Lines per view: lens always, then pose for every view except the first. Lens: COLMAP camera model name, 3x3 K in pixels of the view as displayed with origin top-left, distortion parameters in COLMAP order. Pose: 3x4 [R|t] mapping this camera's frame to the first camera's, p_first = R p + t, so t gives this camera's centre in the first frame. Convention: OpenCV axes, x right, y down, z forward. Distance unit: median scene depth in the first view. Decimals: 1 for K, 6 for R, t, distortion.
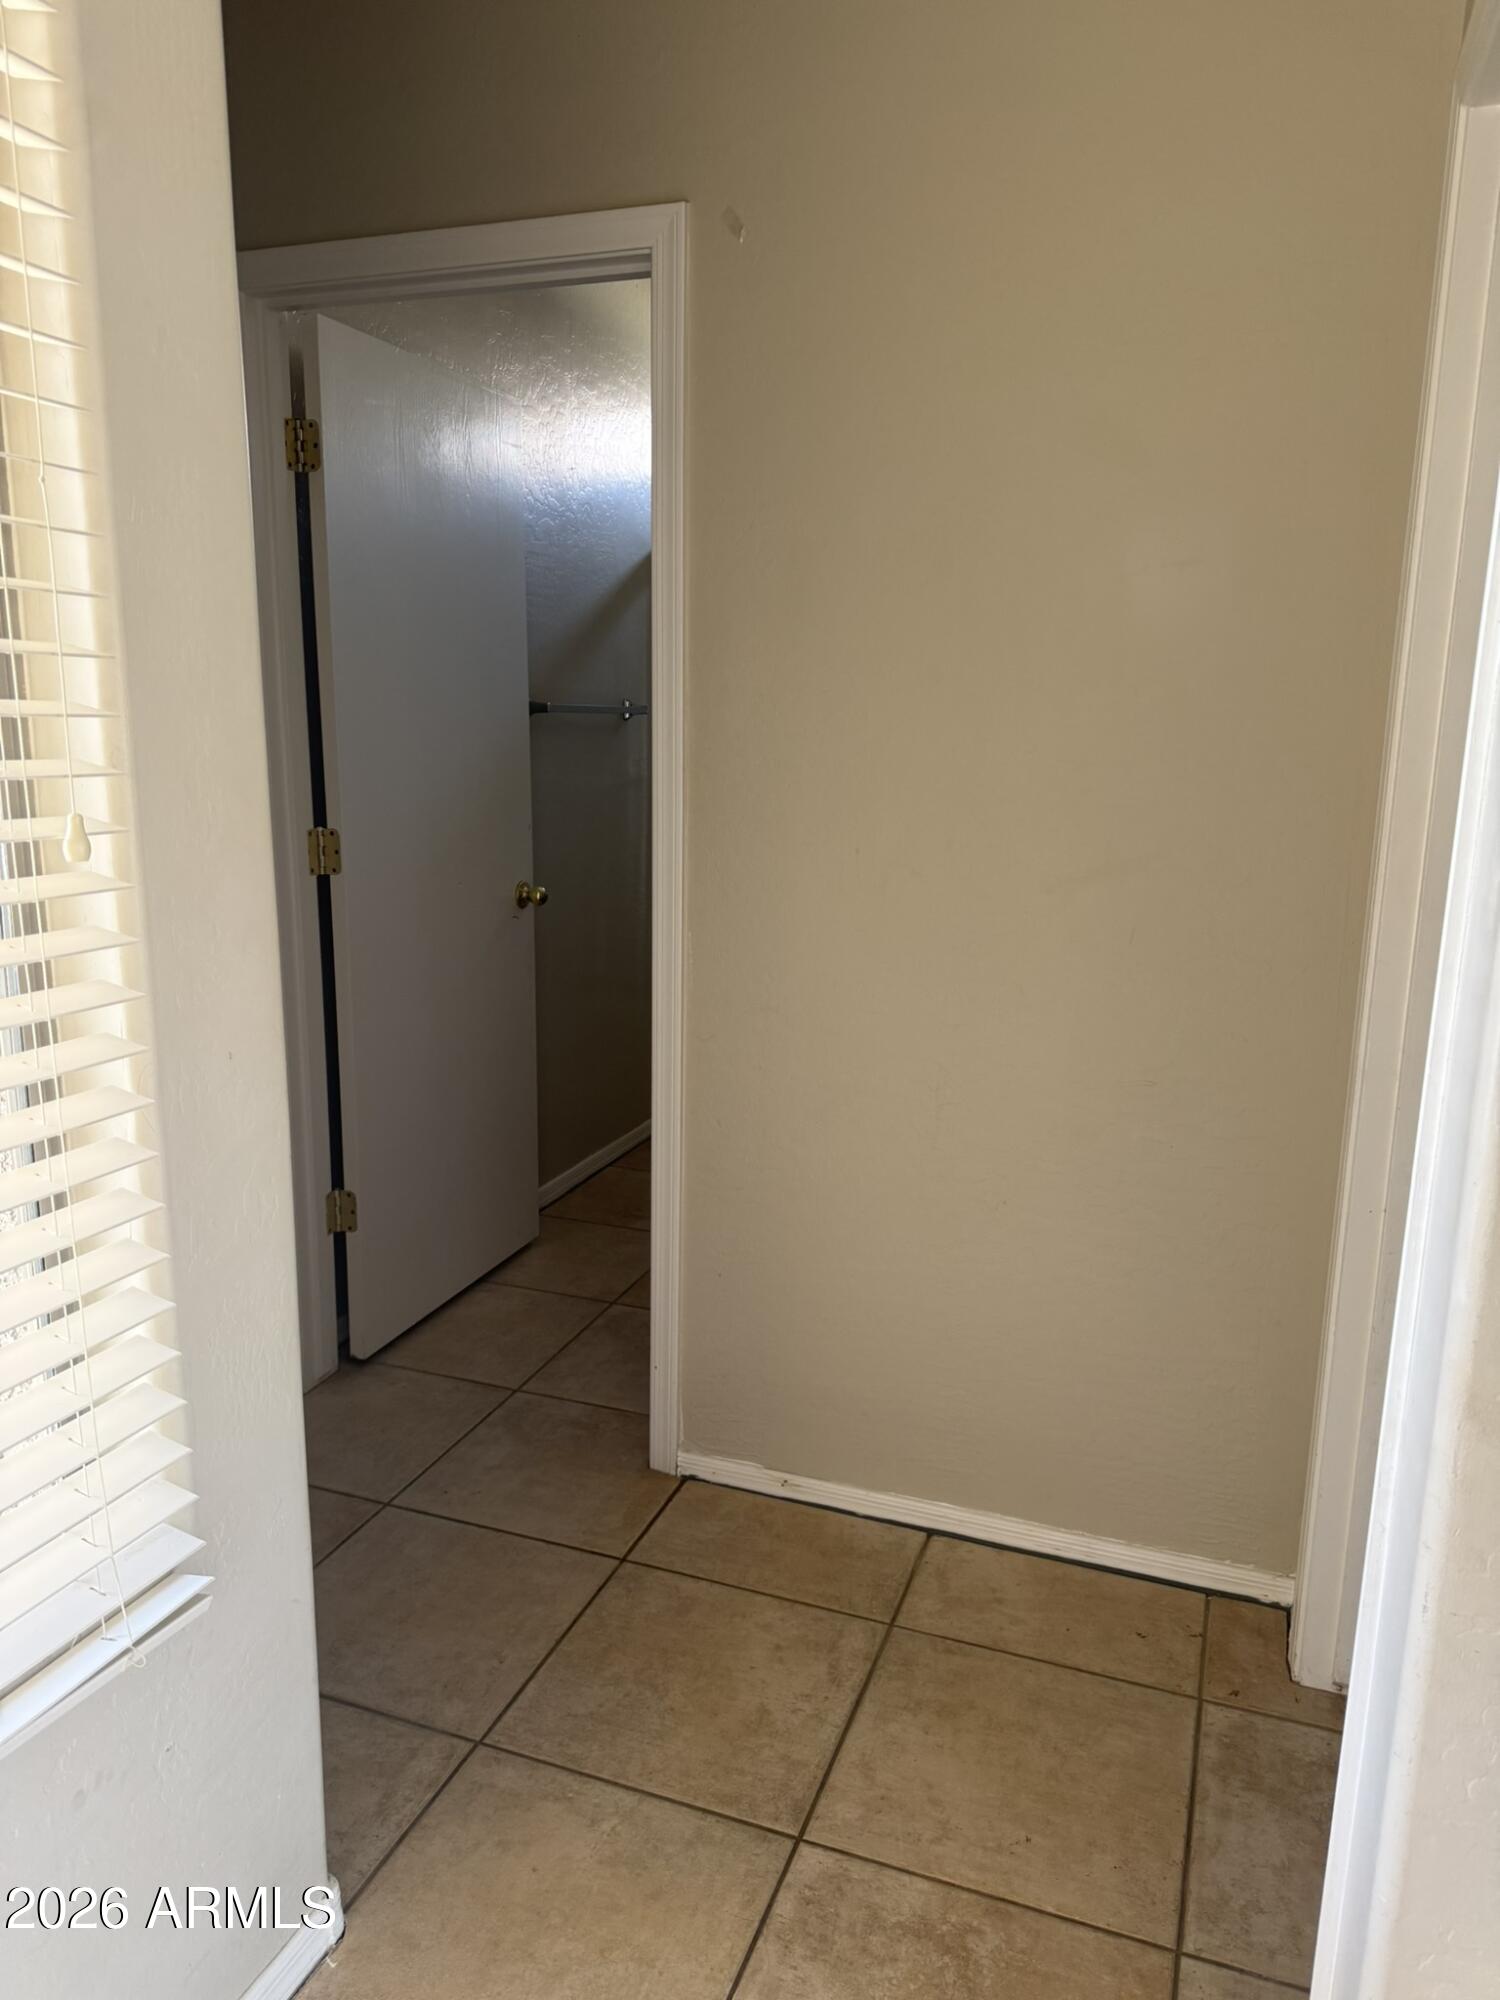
lens RADIAL K [[1380.2, 0, 750.0], [0, 1380.2, 1000.0], [0, 0, 1]] dist [0.135613, -0.216920]
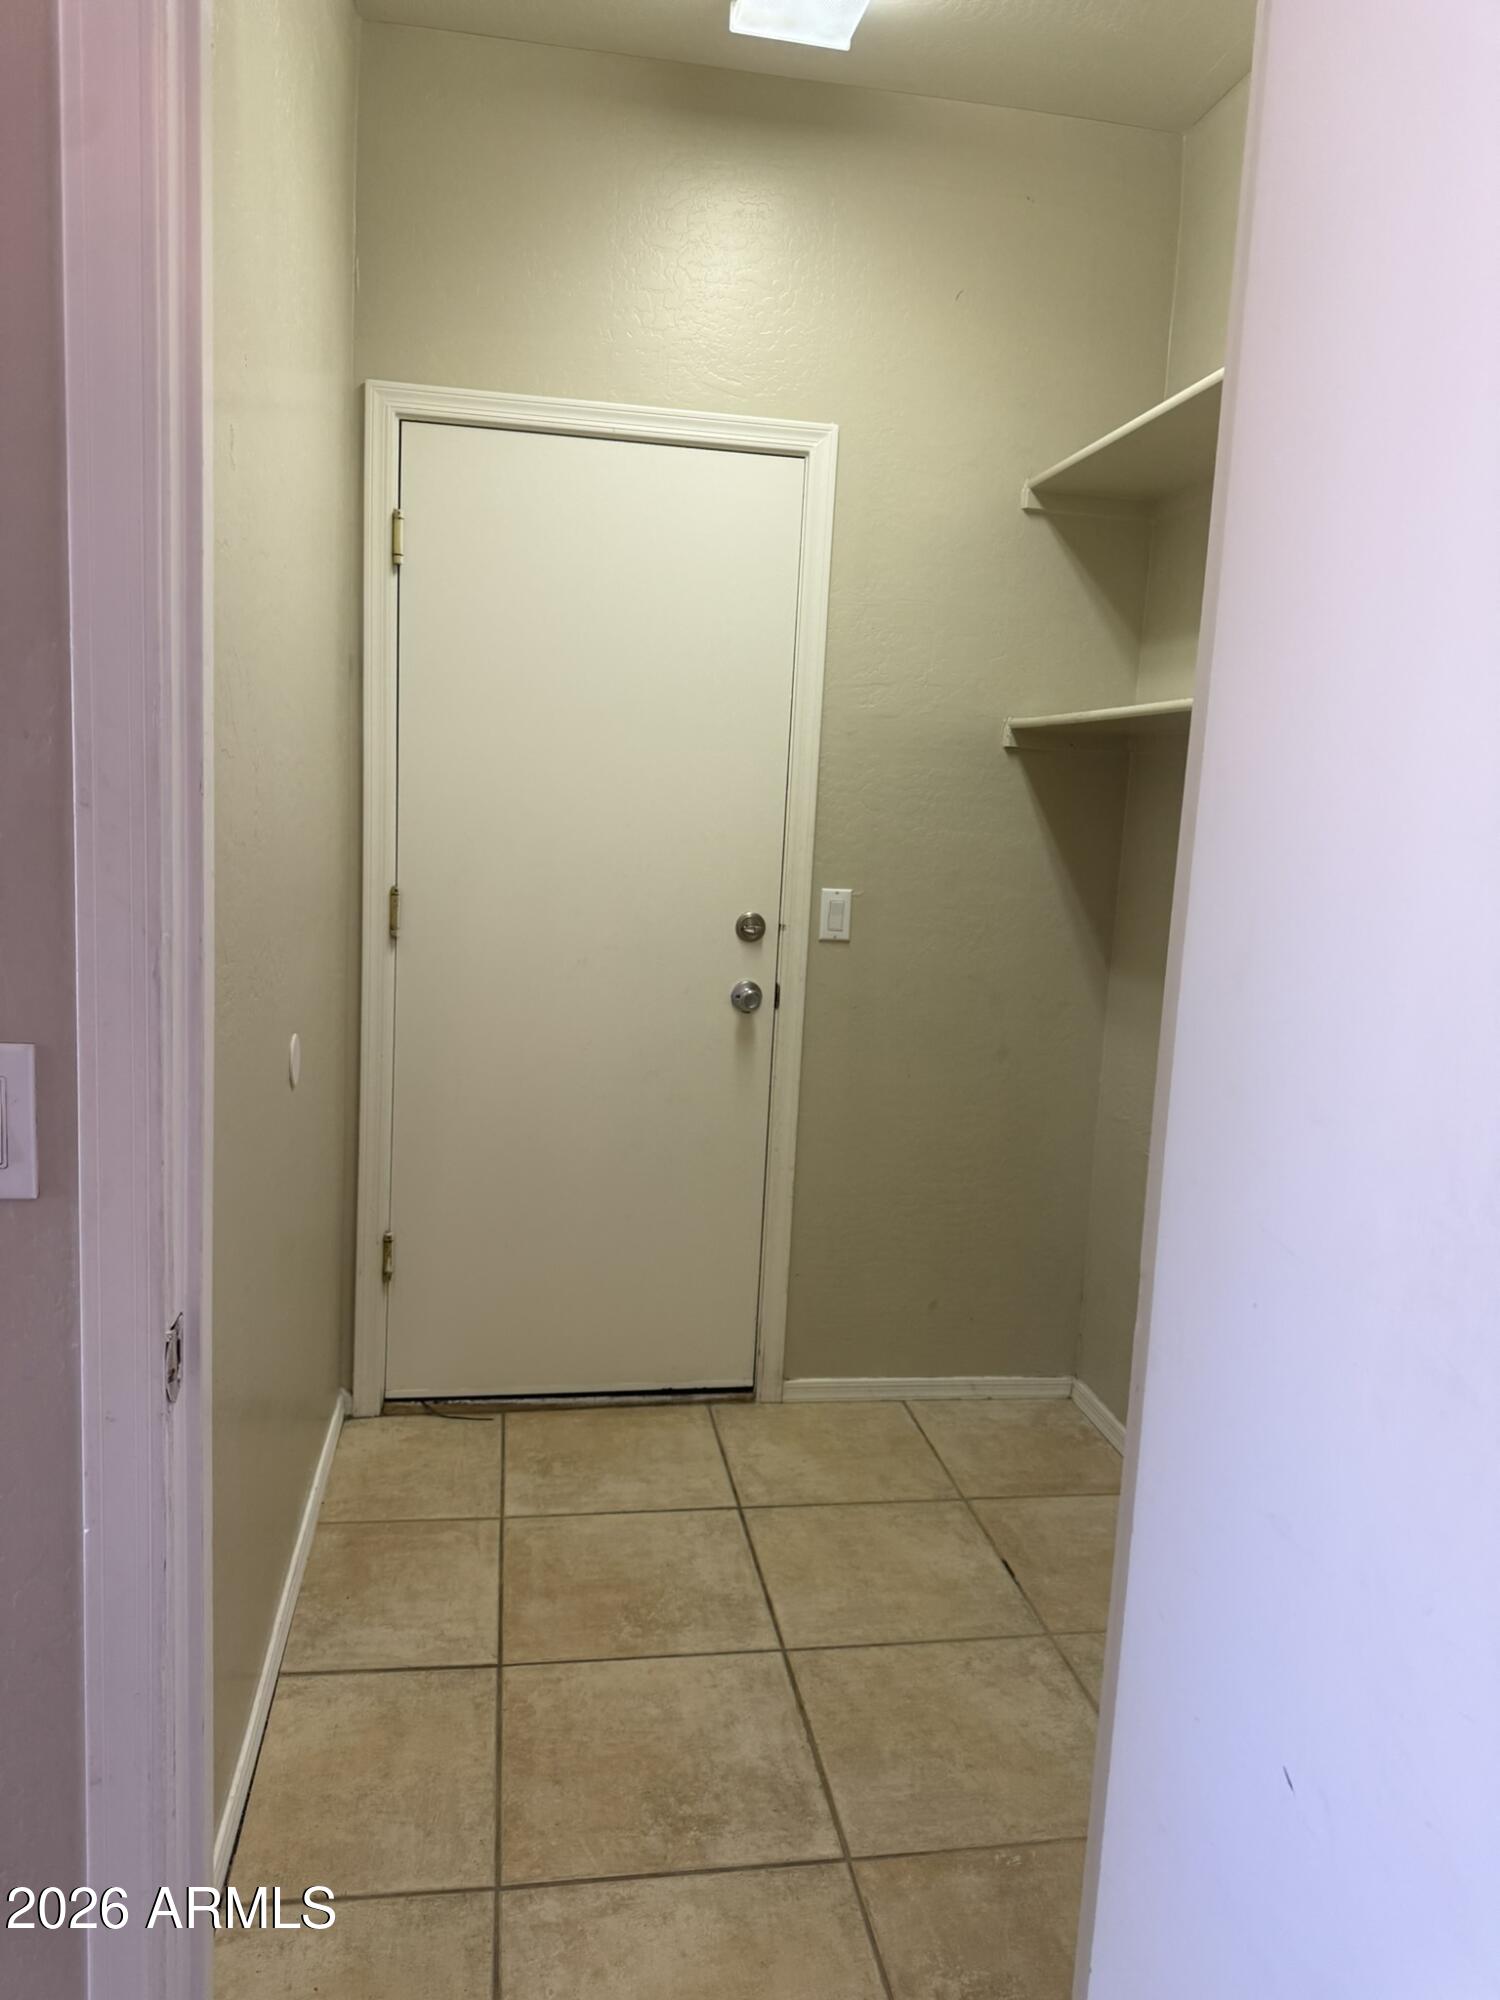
lens RADIAL K [[1380.2, 0, 750.0], [0, 1380.2, 1000.0], [0, 0, 1]] dist [0.135613, -0.216920]
pose [[-0.861246, 0.018357, -0.507856, 0.775026], [-0.159576, 0.939031, 0.304559, -0.405499], [0.482484, 0.343342, -0.805808, 1.970312]]
